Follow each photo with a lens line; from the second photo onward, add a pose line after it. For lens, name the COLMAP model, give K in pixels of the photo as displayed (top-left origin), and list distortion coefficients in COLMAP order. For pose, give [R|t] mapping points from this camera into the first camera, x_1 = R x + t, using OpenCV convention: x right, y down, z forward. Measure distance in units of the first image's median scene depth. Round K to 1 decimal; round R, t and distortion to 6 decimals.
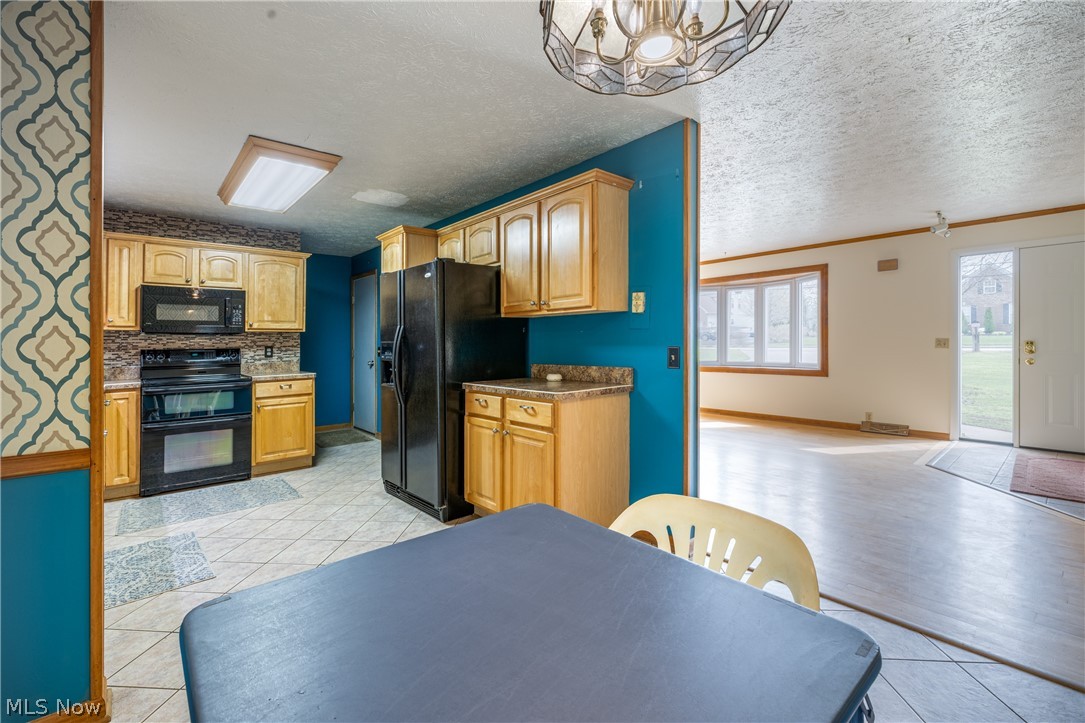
lens RADIAL K [[465.5, 0, 539.5], [0, 465.5, 345.1], [0, 0, 1]] dist [0.000684, 0.000038]
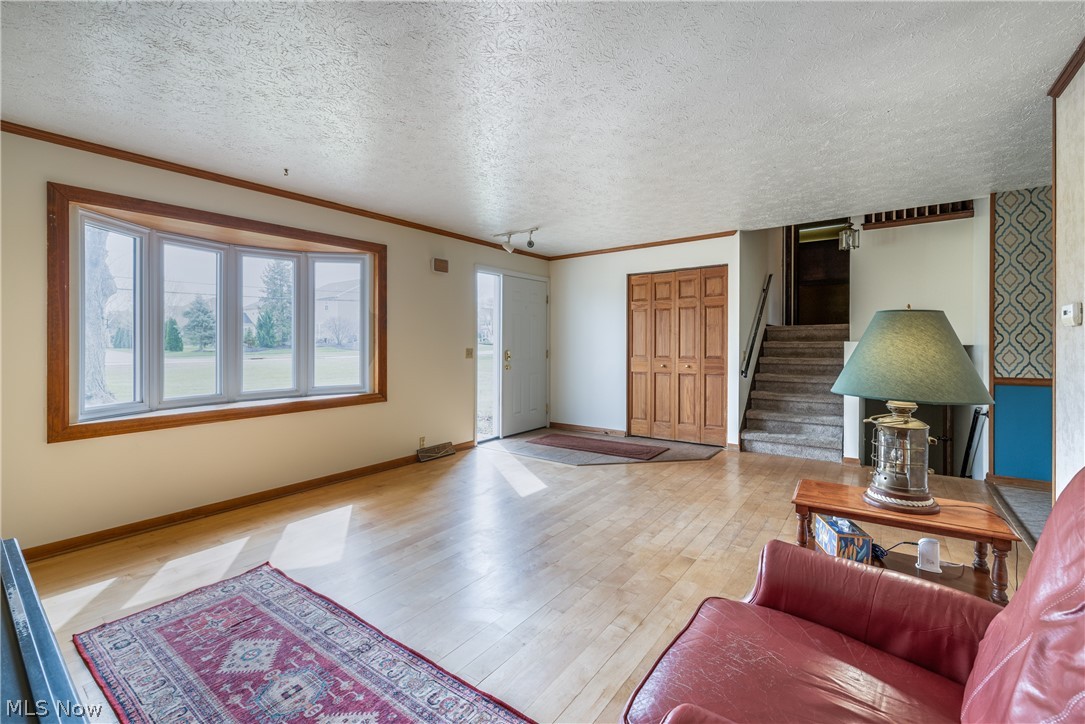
lens RADIAL K [[465.5, 0, 539.5], [0, 465.5, 345.6], [0, 0, 1]] dist [0.000684, 0.000038]
pose [[-0.206624, -0.004713, 0.978409, -0.148344], [0.001753, 0.999985, 0.005187, -0.023581], [-0.978419, 0.002787, -0.206612, 0.956767]]
